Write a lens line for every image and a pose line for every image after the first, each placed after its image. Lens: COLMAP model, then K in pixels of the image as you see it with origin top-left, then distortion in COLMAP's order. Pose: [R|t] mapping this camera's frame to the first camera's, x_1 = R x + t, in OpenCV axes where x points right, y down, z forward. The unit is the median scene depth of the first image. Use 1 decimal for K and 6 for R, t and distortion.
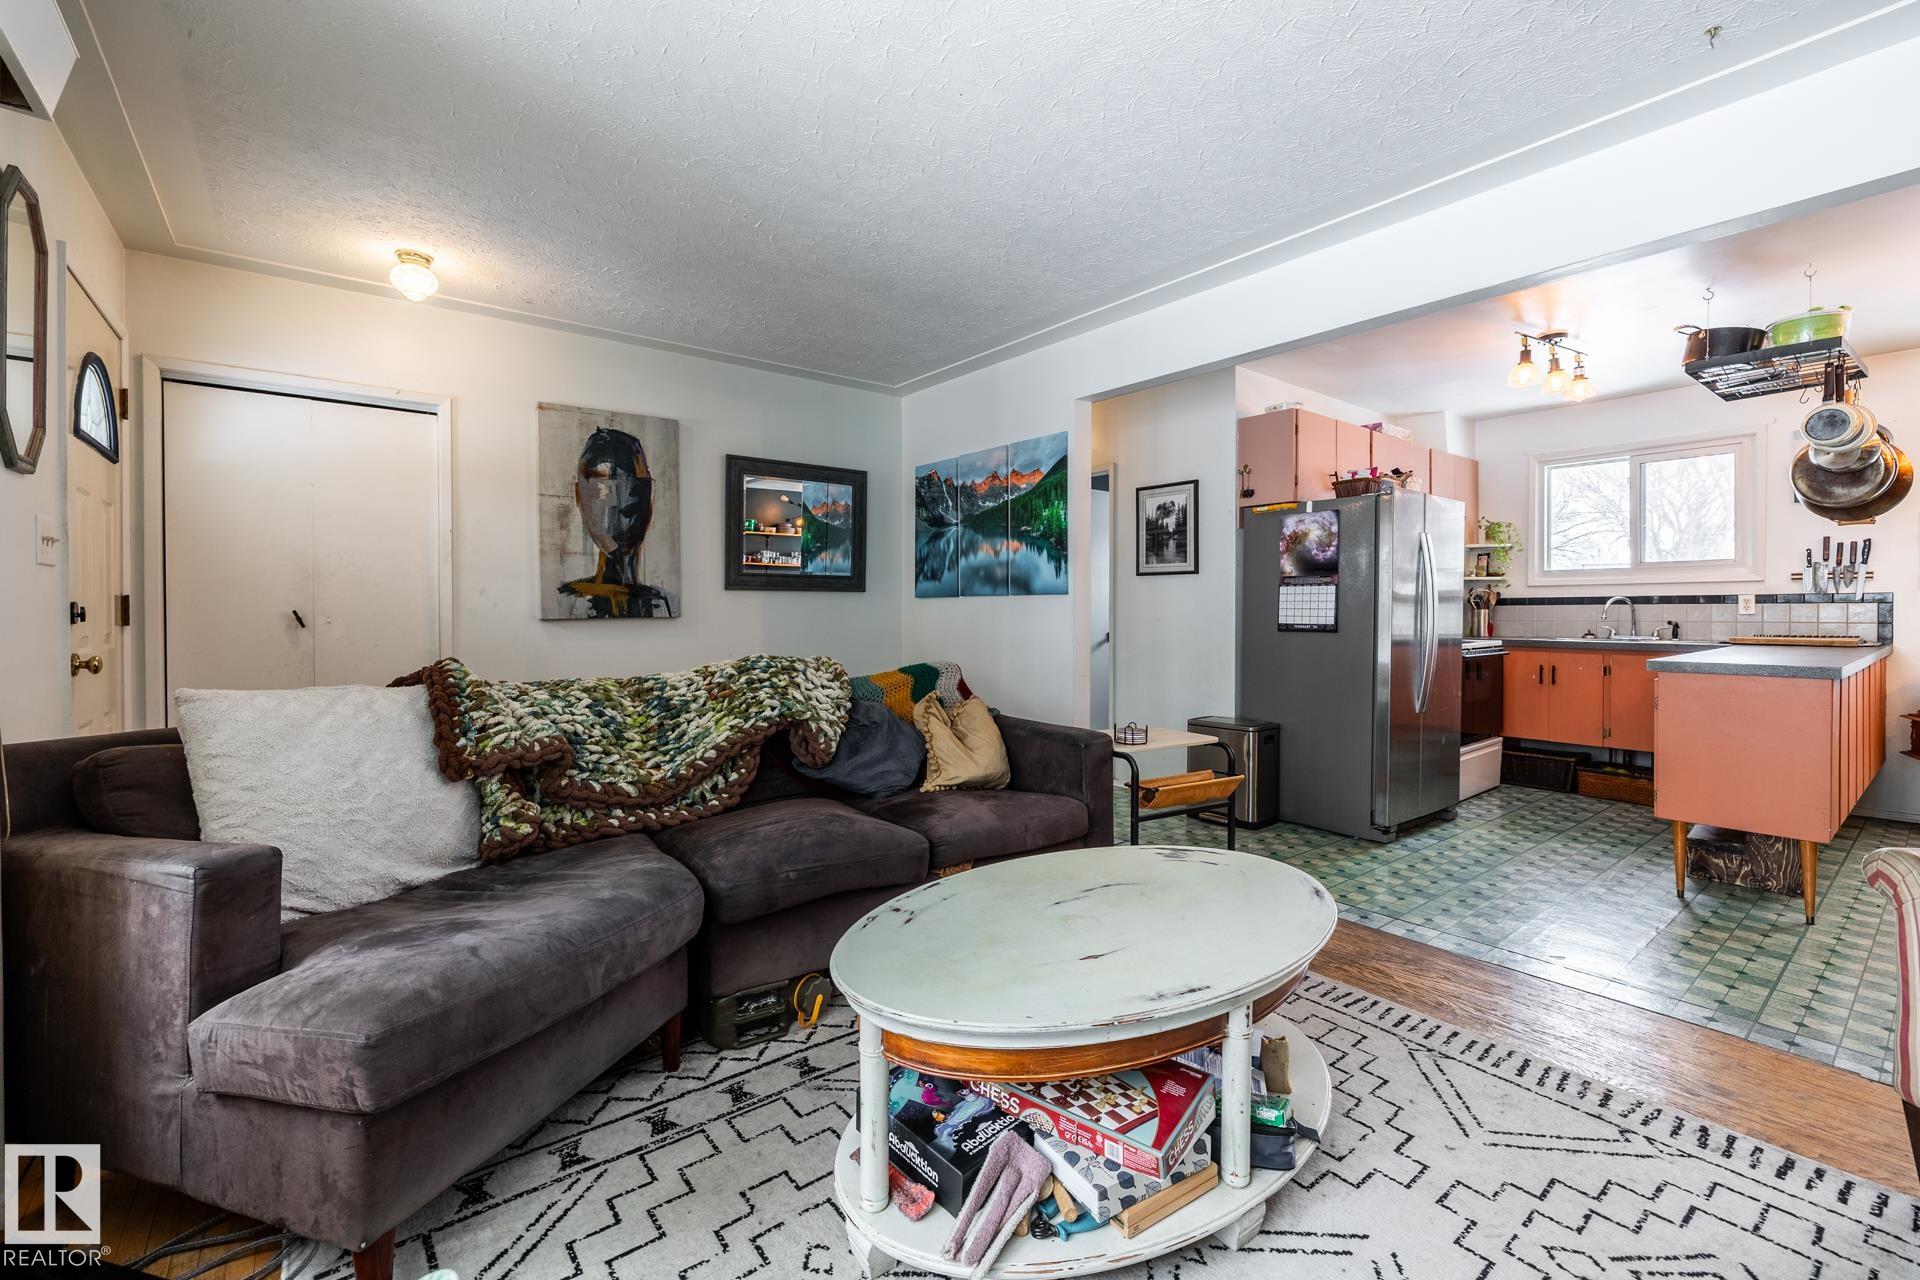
lens RADIAL K [[815.1, 0, 940.8], [0, 815.1, 609.7], [0, 0, 1]] dist [-0.003264, 0.001679]
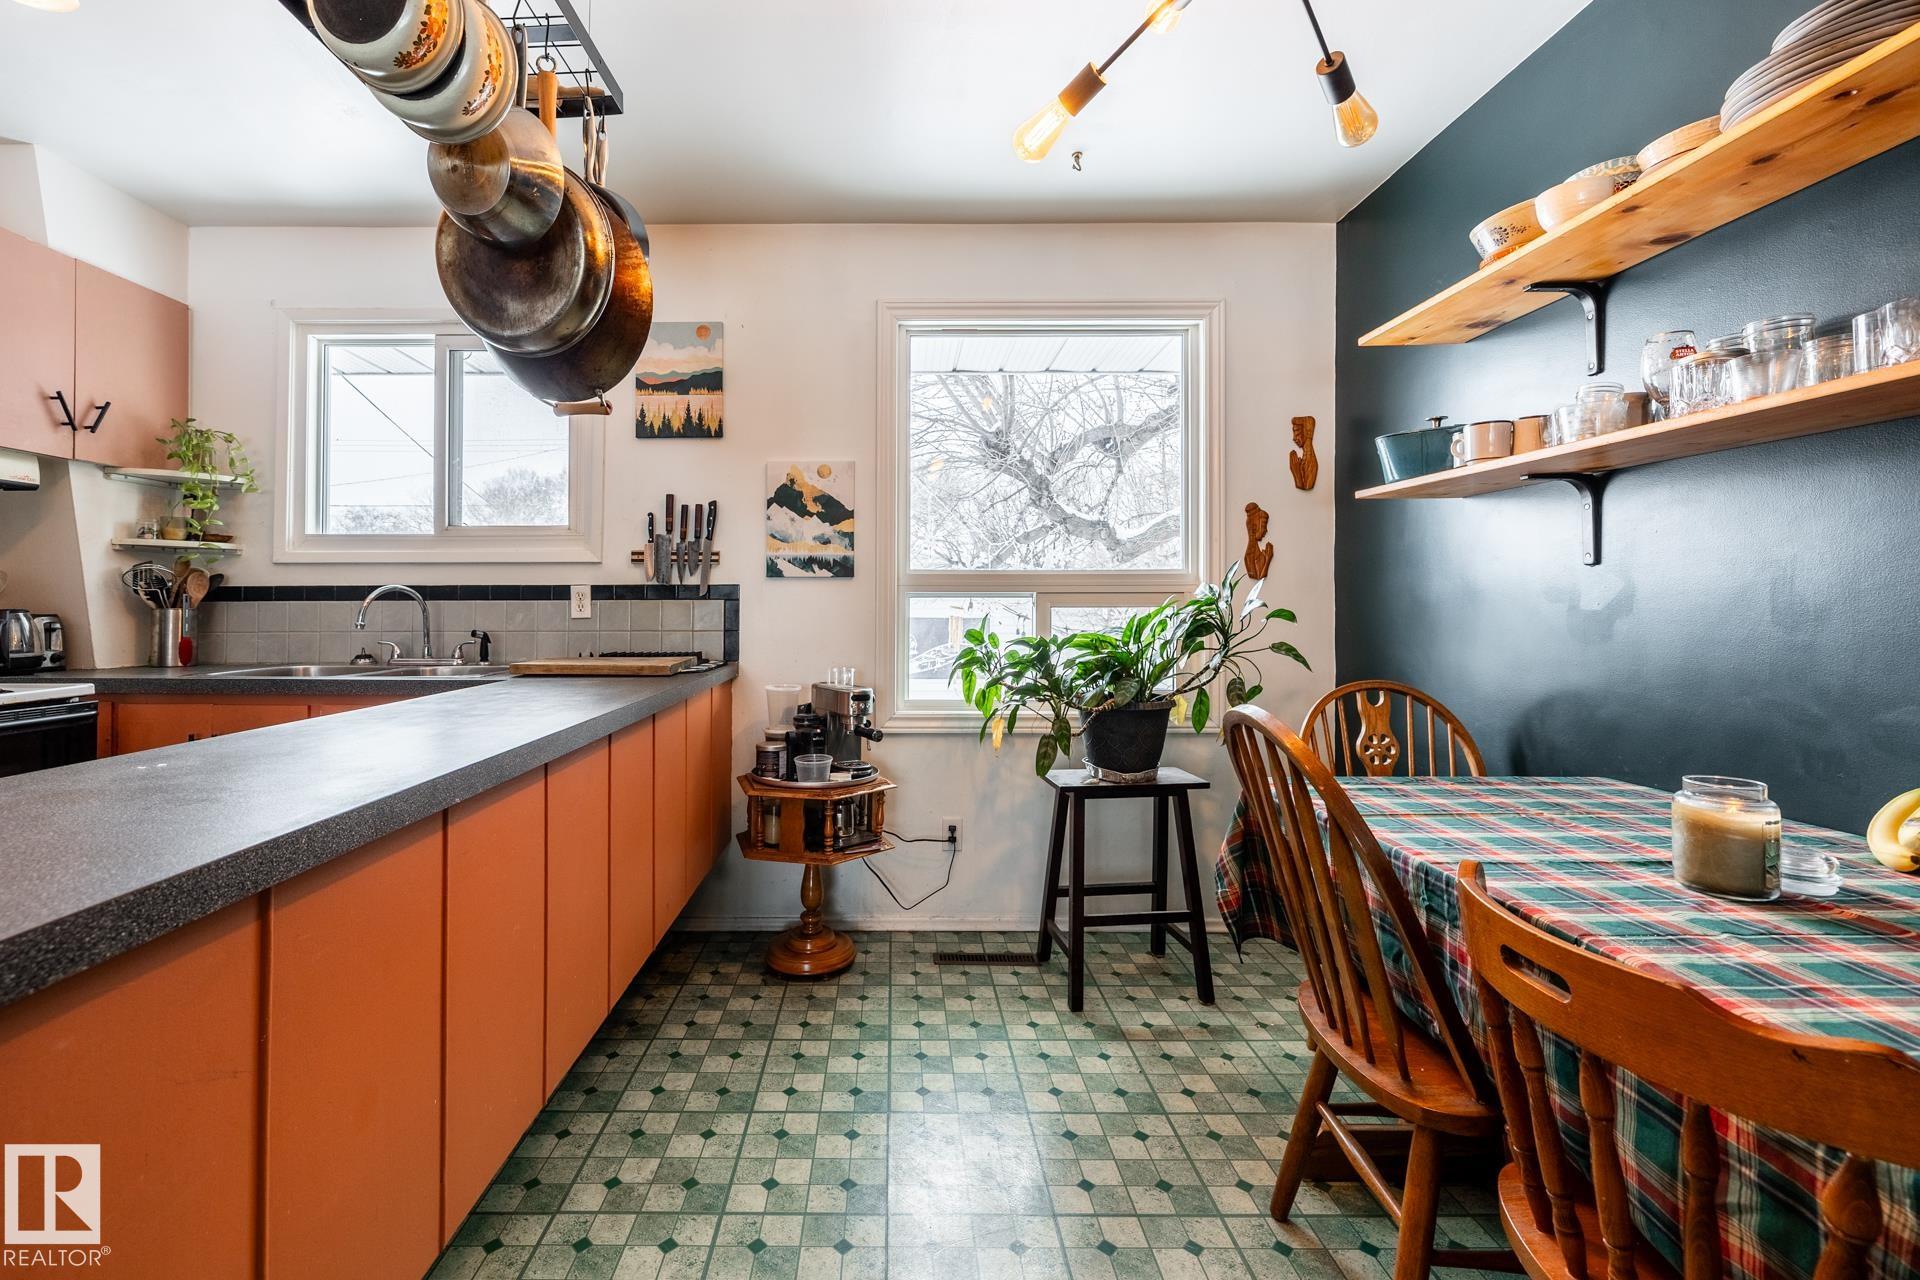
lens RADIAL K [[815.1, 0, 883.4], [0, 815.1, 594.5], [0, 0, 1]] dist [-0.003264, 0.001679]
pose [[0.614641, 0.015747, 0.788650, 0.752740], [-0.001491, 0.999822, -0.018801, -0.000687], [-0.788805, 0.010381, 0.614555, 0.522448]]
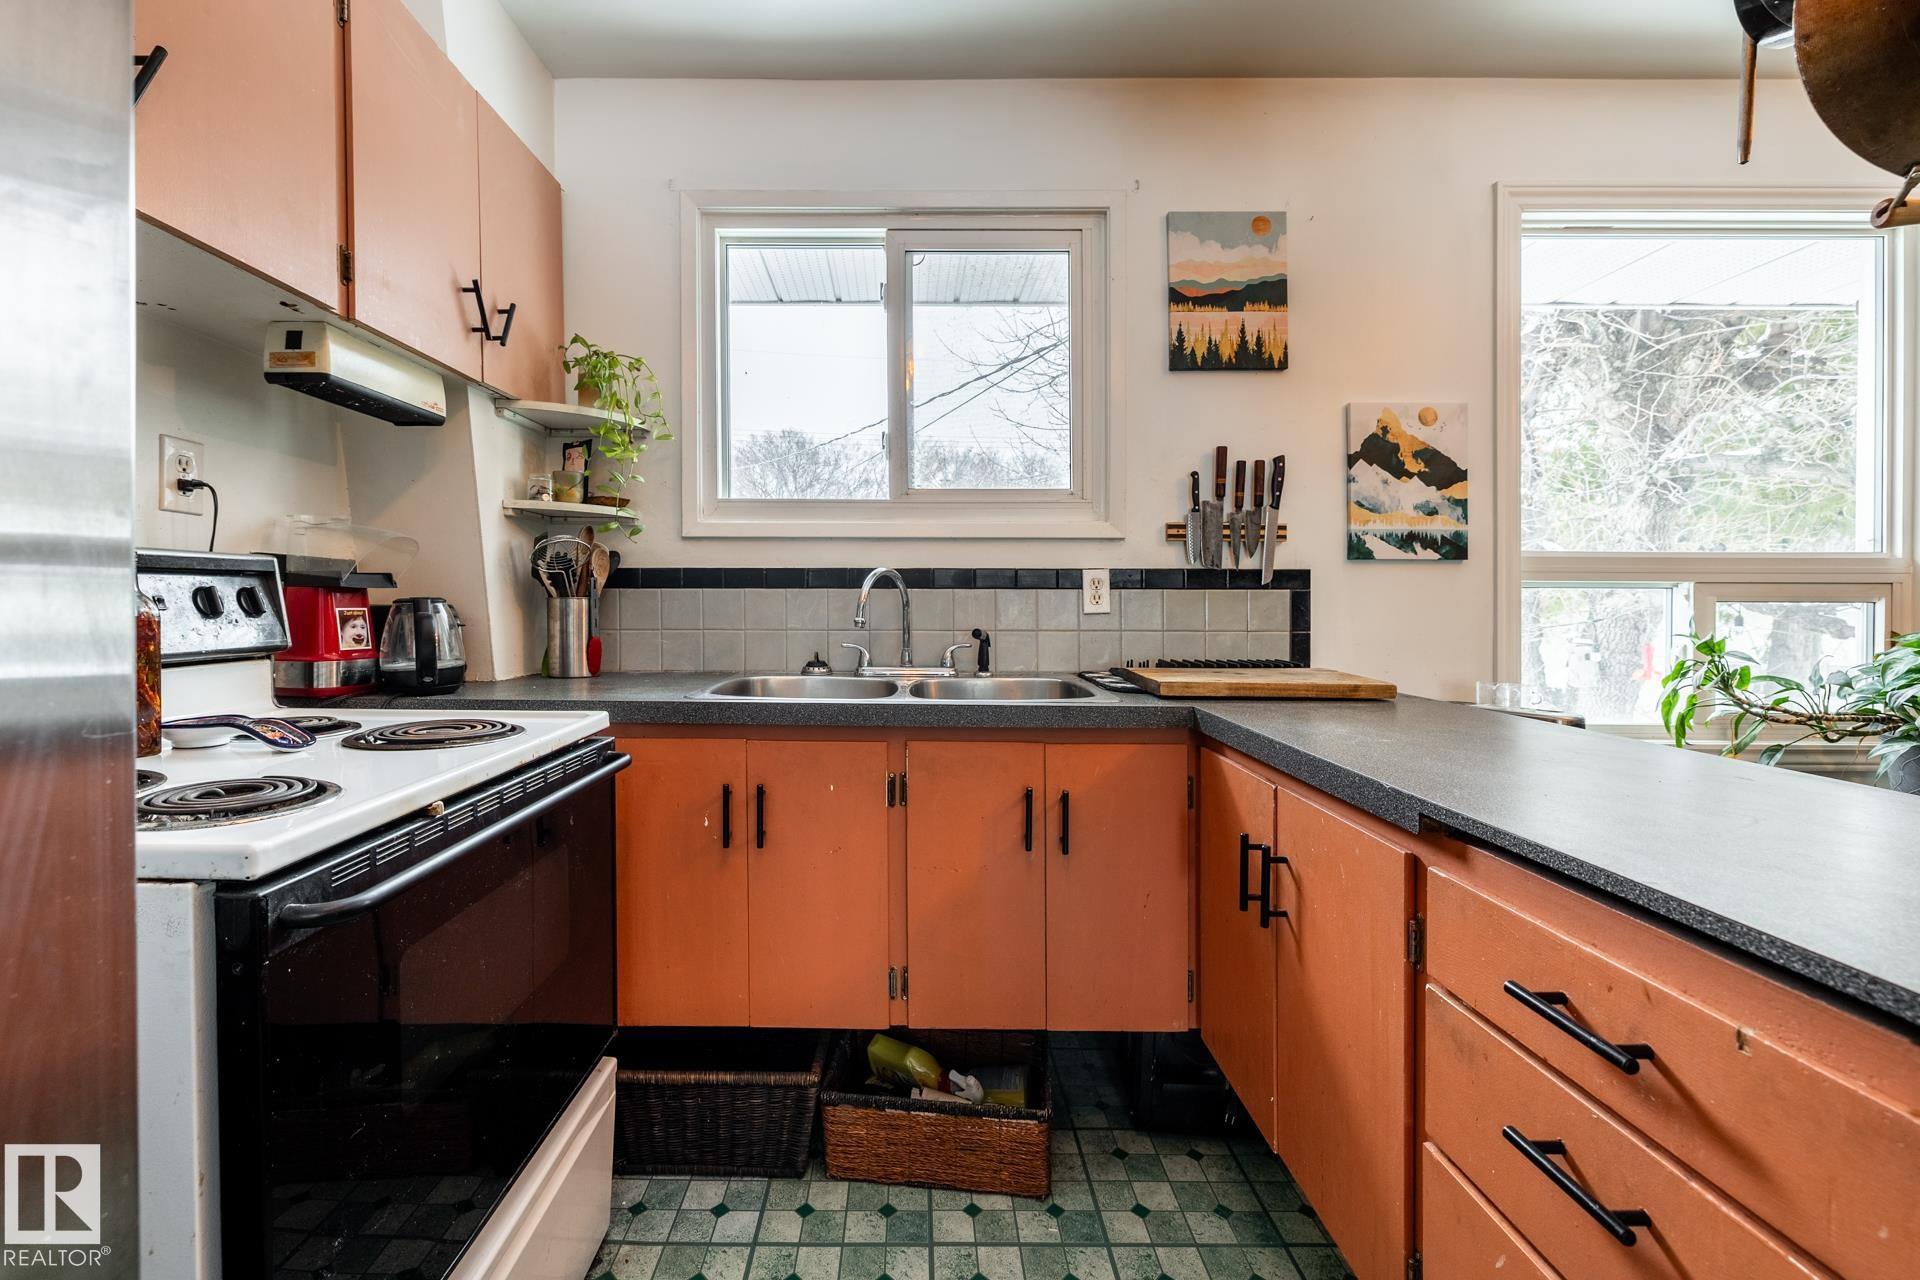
lens RADIAL K [[815.1, 0, 907.0], [0, 815.1, 611.9], [0, 0, 1]] dist [-0.003264, 0.001679]
pose [[0.614047, -0.005121, 0.789253, 0.660850], [-0.006444, 0.999913, 0.011501, 0.000708], [-0.789243, -0.012149, 0.613961, 0.930920]]
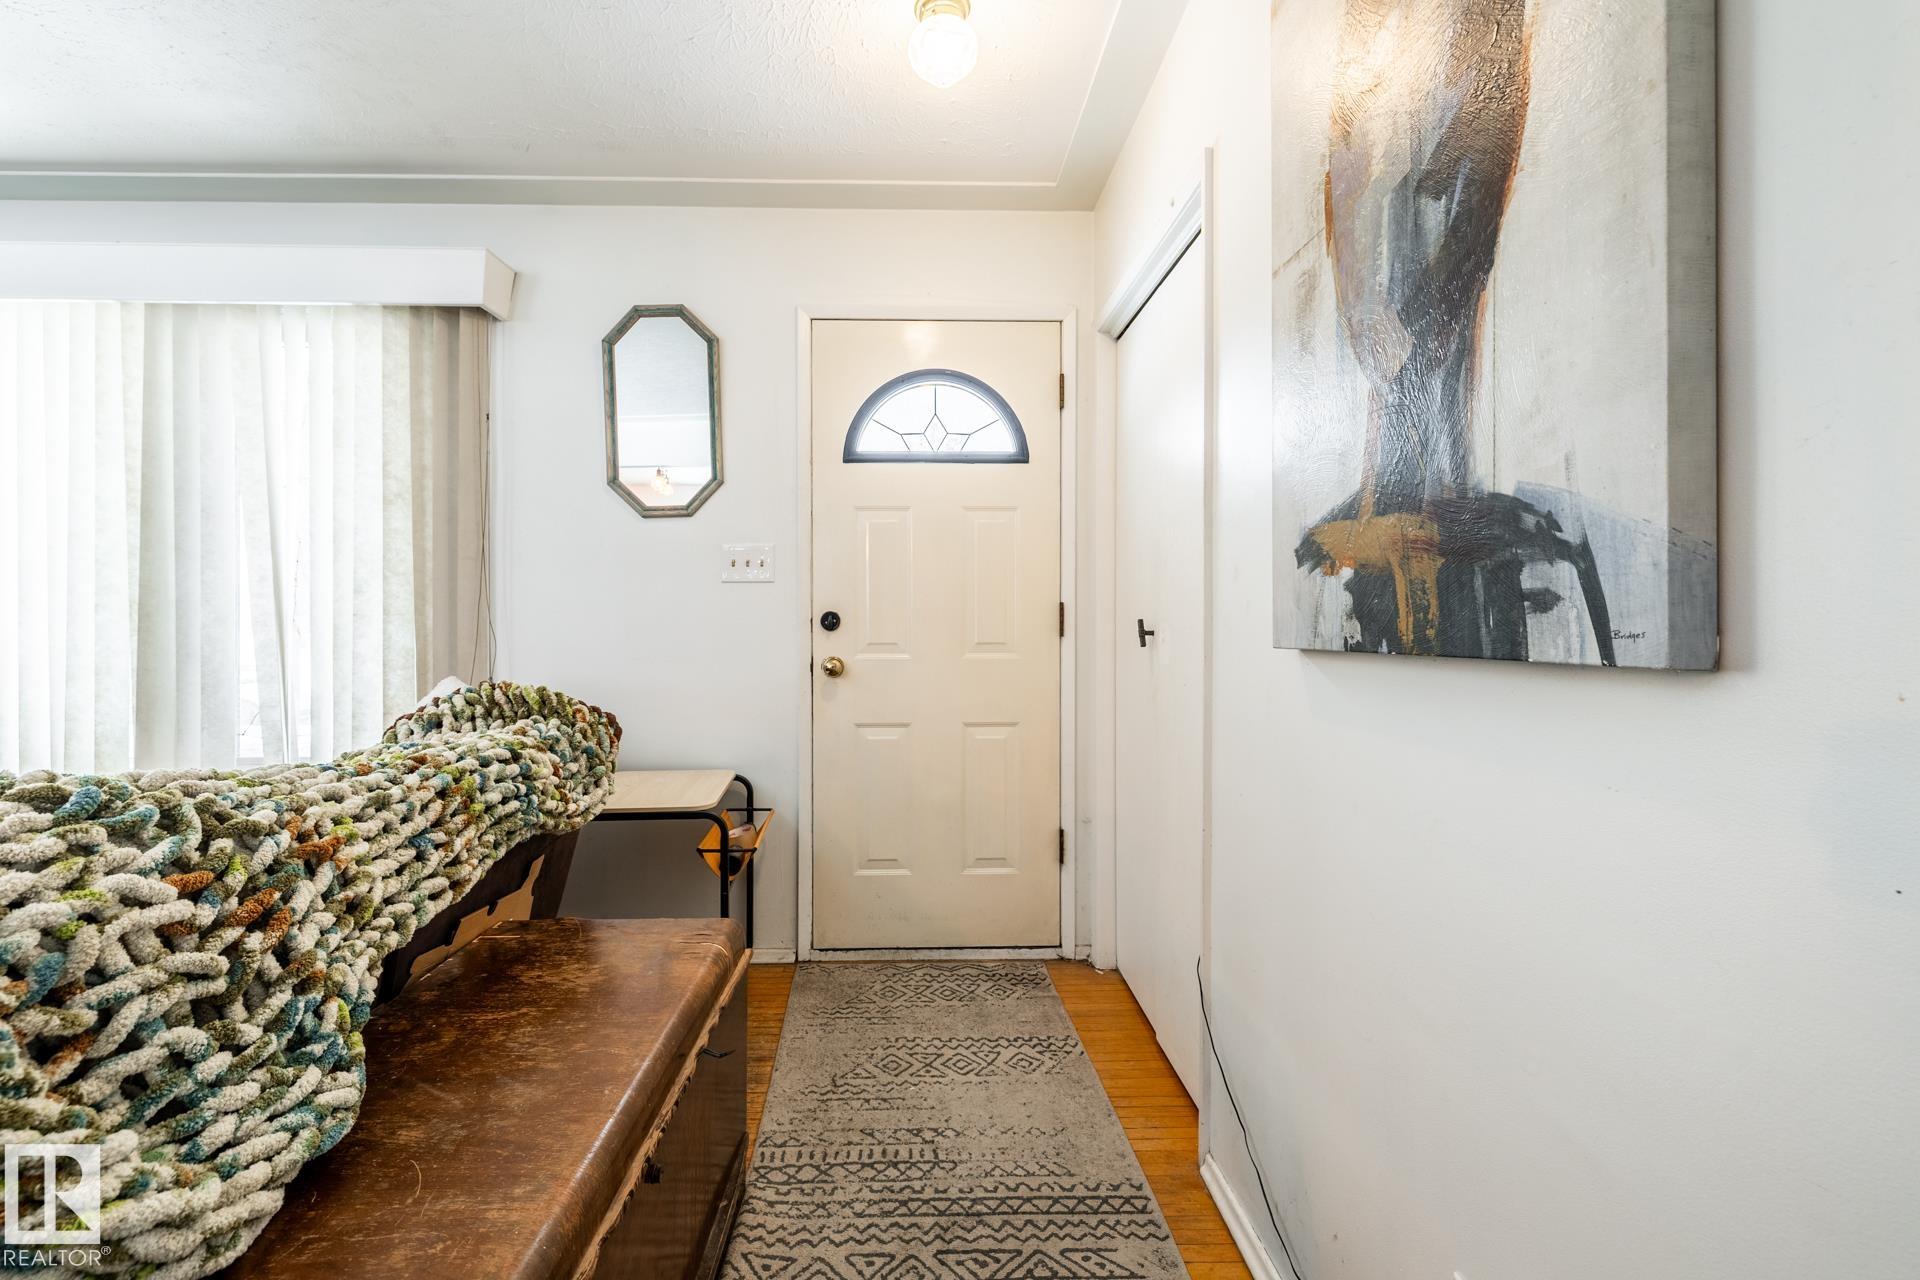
lens RADIAL K [[815.1, 0, 937.1], [0, 815.1, 628.8], [0, 0, 1]] dist [-0.003264, 0.001679]
pose [[-0.585023, 0.012667, -0.810918, -0.130324], [-0.002932, 0.999838, 0.017733, -0.001321], [0.811012, 0.012751, -0.584891, 1.017441]]
